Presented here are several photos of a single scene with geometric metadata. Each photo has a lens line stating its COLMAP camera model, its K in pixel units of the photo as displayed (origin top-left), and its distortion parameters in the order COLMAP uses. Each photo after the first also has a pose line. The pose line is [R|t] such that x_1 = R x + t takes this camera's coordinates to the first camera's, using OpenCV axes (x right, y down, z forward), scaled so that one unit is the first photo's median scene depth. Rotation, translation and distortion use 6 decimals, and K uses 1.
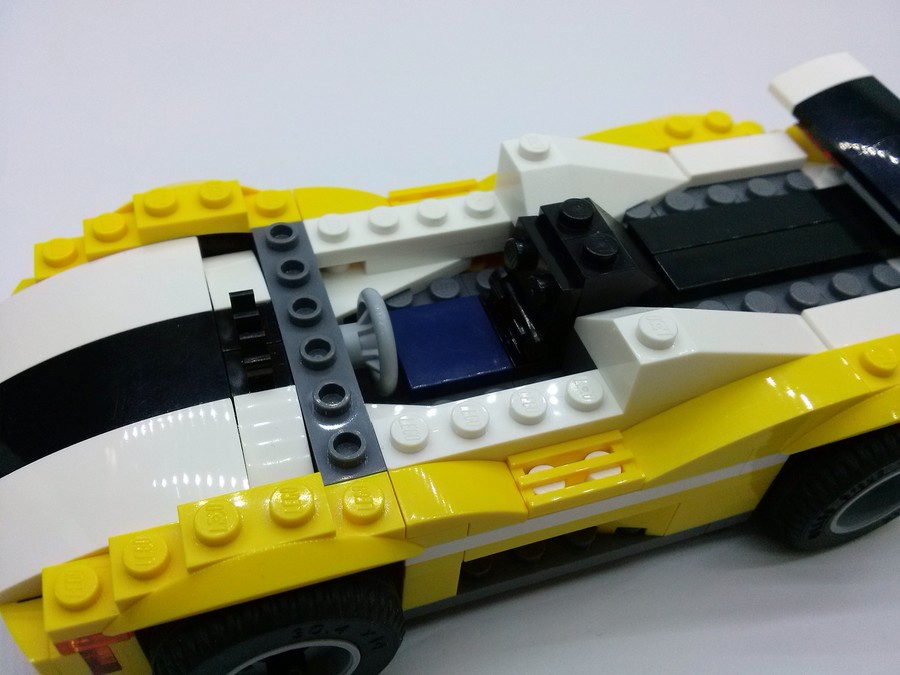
lens RADIAL K [[835.1, 0, 434.7], [0, 835.1, 343.2], [0, 0, 1]] dist [-0.075611, 0.000000]
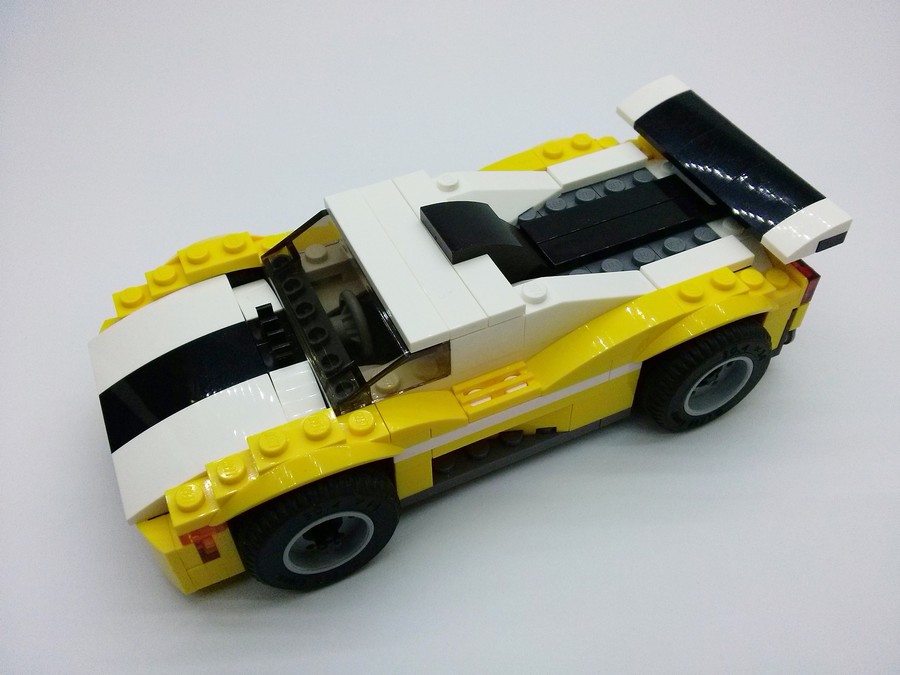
lens RADIAL K [[835.1, 0, 449.8], [0, 835.1, 332.5], [0, 0, 1]] dist [-0.075611, 0.000000]
pose [[0.989888, -0.138746, 0.029529, 0.047704], [0.139585, 0.989799, -0.028536, 0.072935], [-0.025269, 0.032369, 0.999157, -0.486308]]
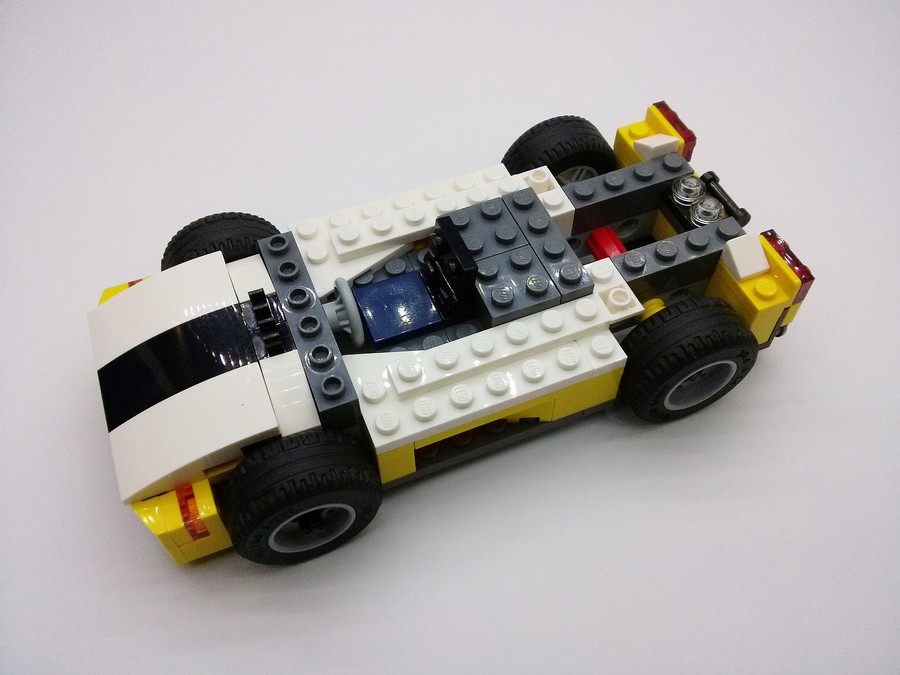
lens RADIAL K [[835.1, 0, 449.9], [0, 835.1, 330.6], [0, 0, 1]] dist [-0.075611, 0.000000]
pose [[0.995290, -0.096283, -0.011271, 0.126200], [0.096936, 0.989591, 0.106362, -0.111670], [0.000913, -0.106954, 0.994264, -0.502247]]
